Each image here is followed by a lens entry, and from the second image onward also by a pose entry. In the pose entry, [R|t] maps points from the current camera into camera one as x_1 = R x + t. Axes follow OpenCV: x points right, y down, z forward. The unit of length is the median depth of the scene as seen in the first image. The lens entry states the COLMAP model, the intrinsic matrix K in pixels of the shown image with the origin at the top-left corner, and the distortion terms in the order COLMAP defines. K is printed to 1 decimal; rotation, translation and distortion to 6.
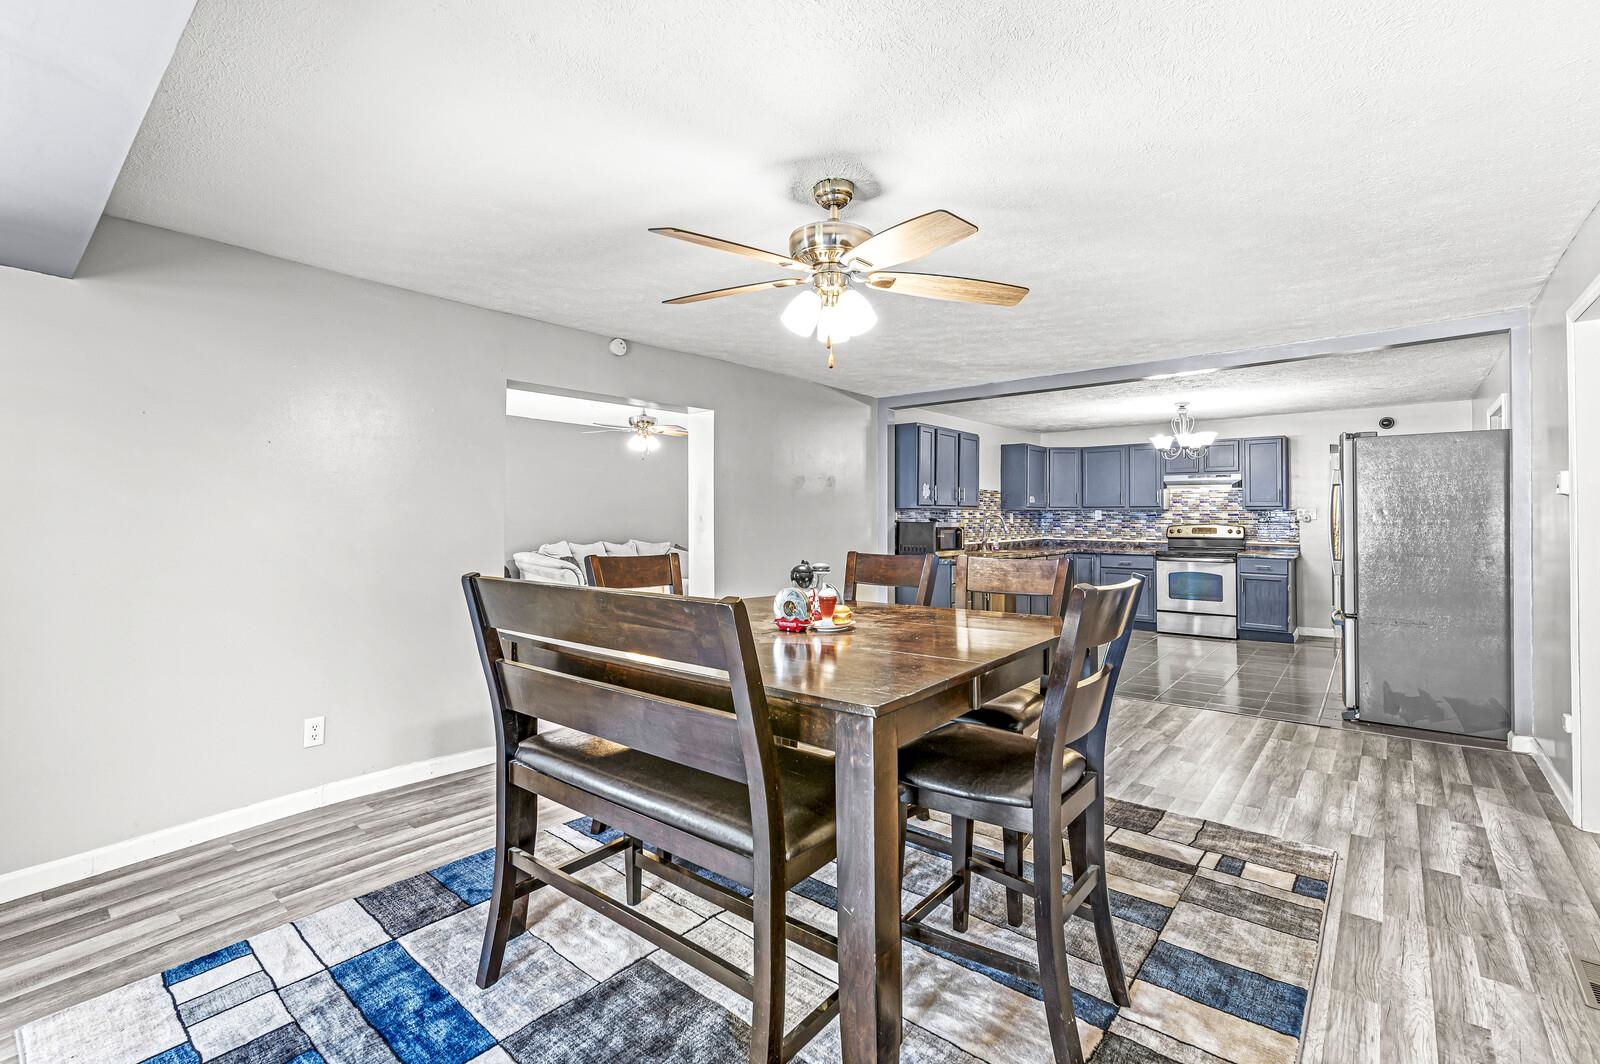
lens RADIAL K [[704.5, 0, 800.8], [0, 704.5, 525.1], [0, 0, 1]] dist [0.001853, 0.000446]
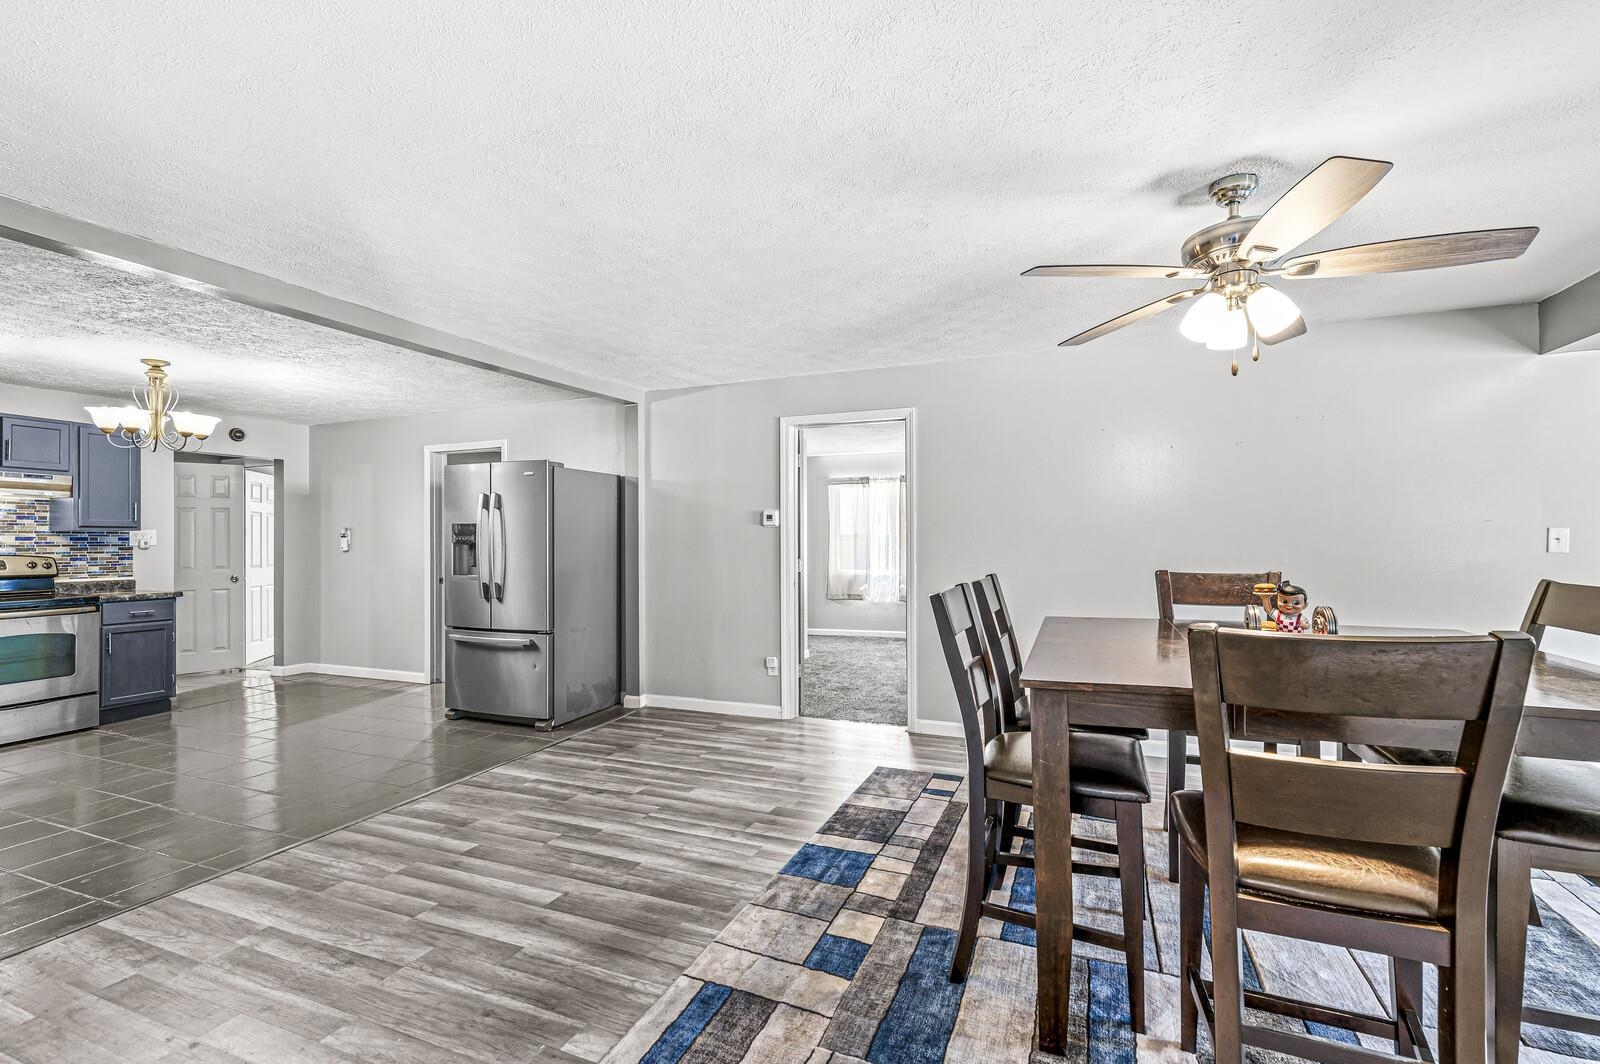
lens RADIAL K [[704.5, 0, 800.8], [0, 704.5, 525.1], [0, 0, 1]] dist [0.001853, 0.000446]
pose [[-0.303320, 0.016968, 0.952738, -0.394154], [0.015243, 0.999800, -0.012953, -0.016374], [-0.952767, 0.010593, -0.303518, 1.041433]]
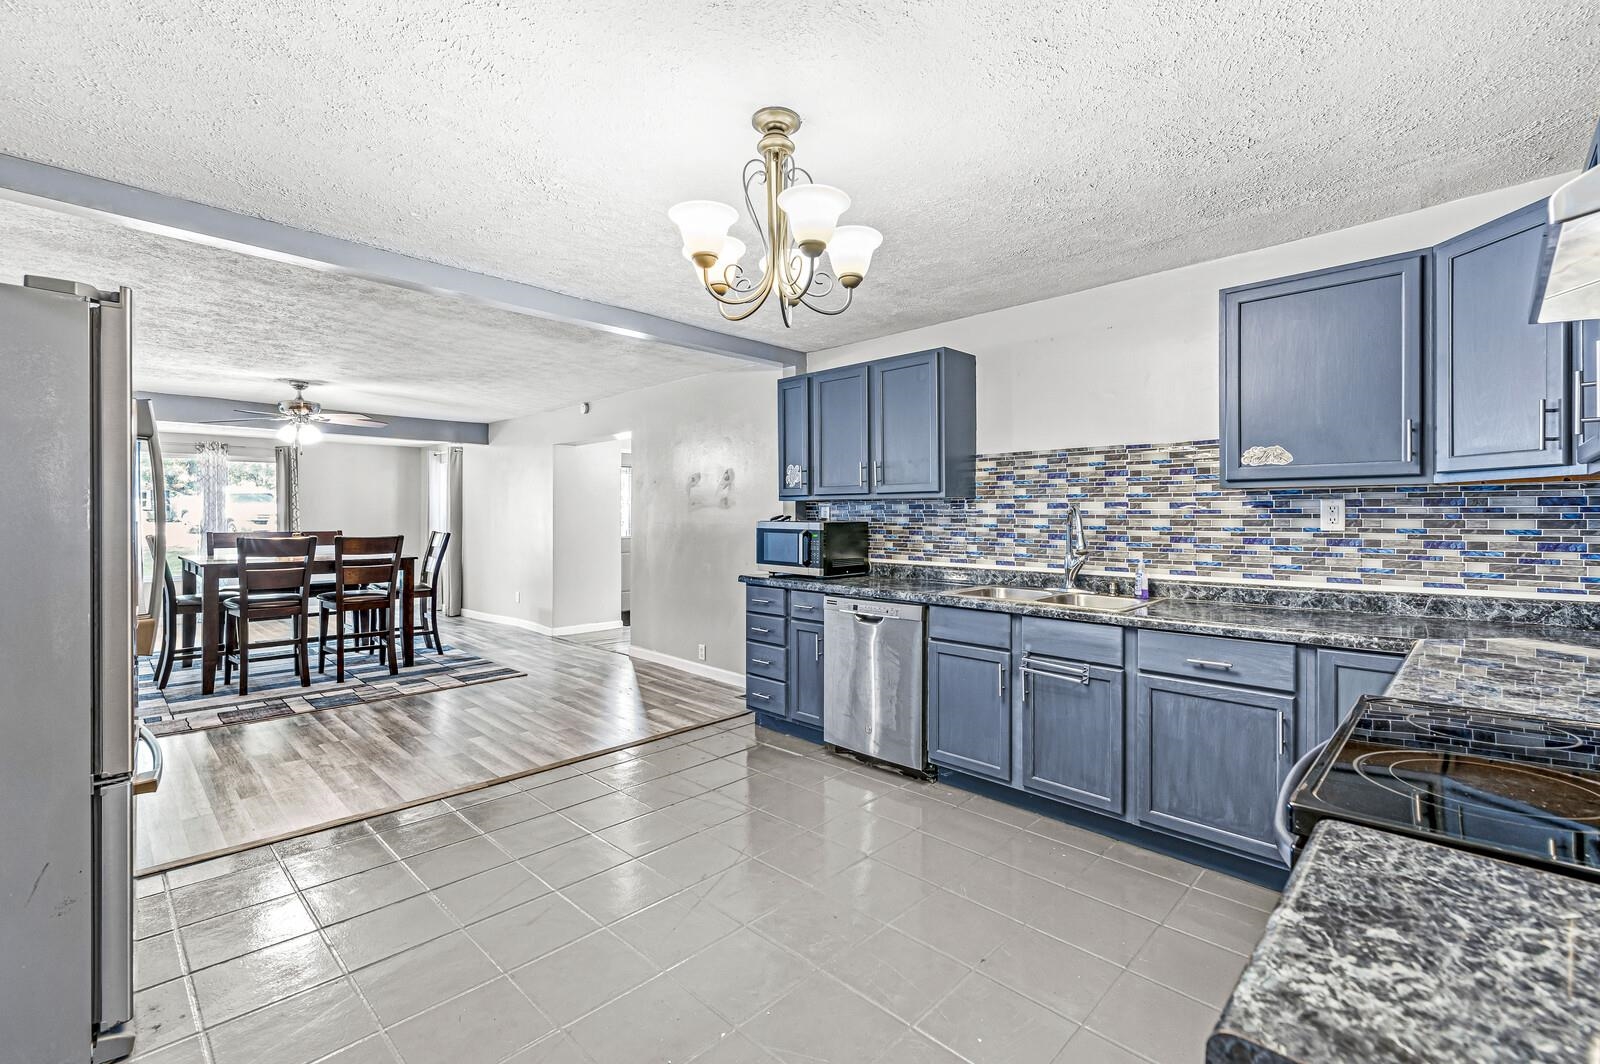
lens RADIAL K [[704.5, 0, 800.8], [0, 704.5, 525.1], [0, 0, 1]] dist [0.001853, 0.000446]
pose [[-0.079458, 0.020384, -0.996630, 1.366154], [-0.008812, 0.999737, 0.021151, -0.026348], [0.996799, 0.010463, -0.079258, 1.688264]]
